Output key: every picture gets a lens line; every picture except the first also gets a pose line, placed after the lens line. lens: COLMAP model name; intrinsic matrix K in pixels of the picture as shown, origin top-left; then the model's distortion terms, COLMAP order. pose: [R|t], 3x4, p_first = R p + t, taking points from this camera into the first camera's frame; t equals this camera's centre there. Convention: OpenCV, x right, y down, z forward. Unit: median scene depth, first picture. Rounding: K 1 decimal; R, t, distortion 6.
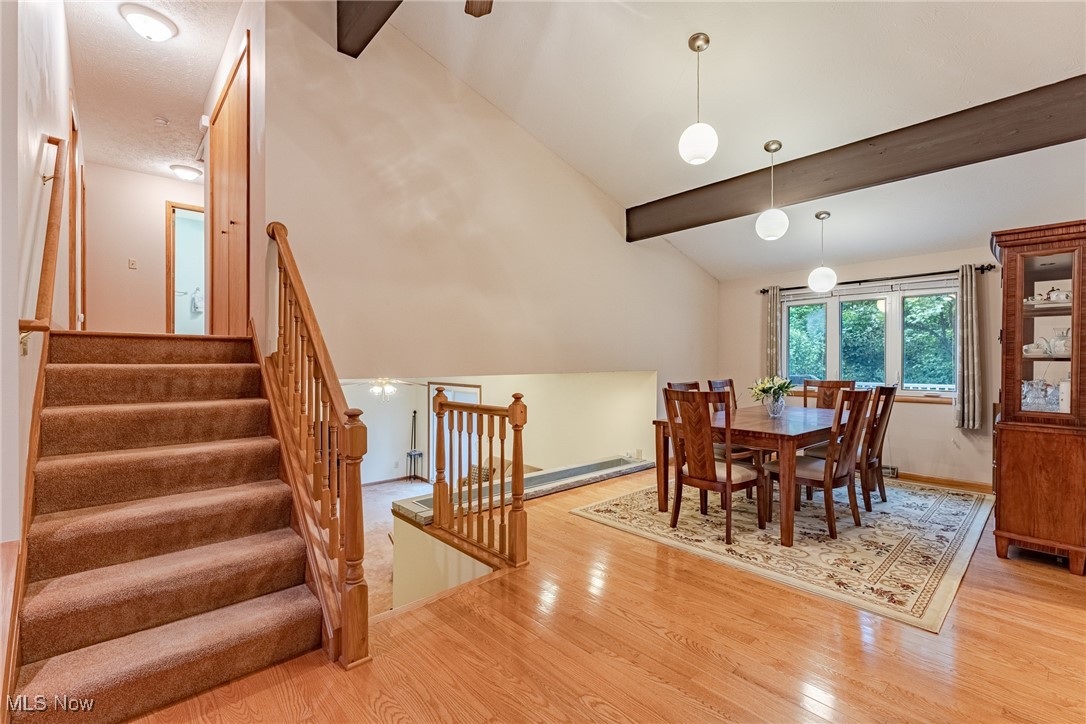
lens RADIAL K [[480.7, 0, 540.1], [0, 480.7, 362.2], [0, 0, 1]] dist [-0.003609, 0.000462]
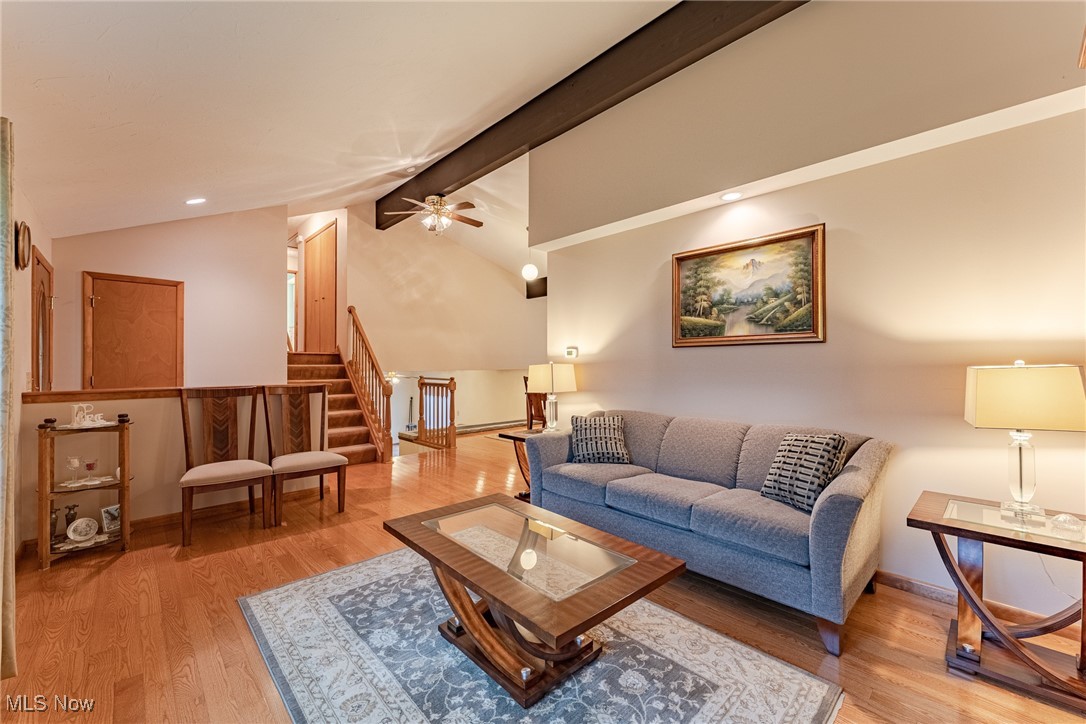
lens RADIAL K [[440.2, 0, 538.5], [0, 440.2, 360.5], [0, 0, 1]] dist [0.004760, 0.000259]
pose [[0.999779, 0.002421, 0.020864, 0.336647], [-0.002290, 0.999978, -0.006304, -0.006235], [-0.020878, 0.006255, 0.999762, -1.204349]]
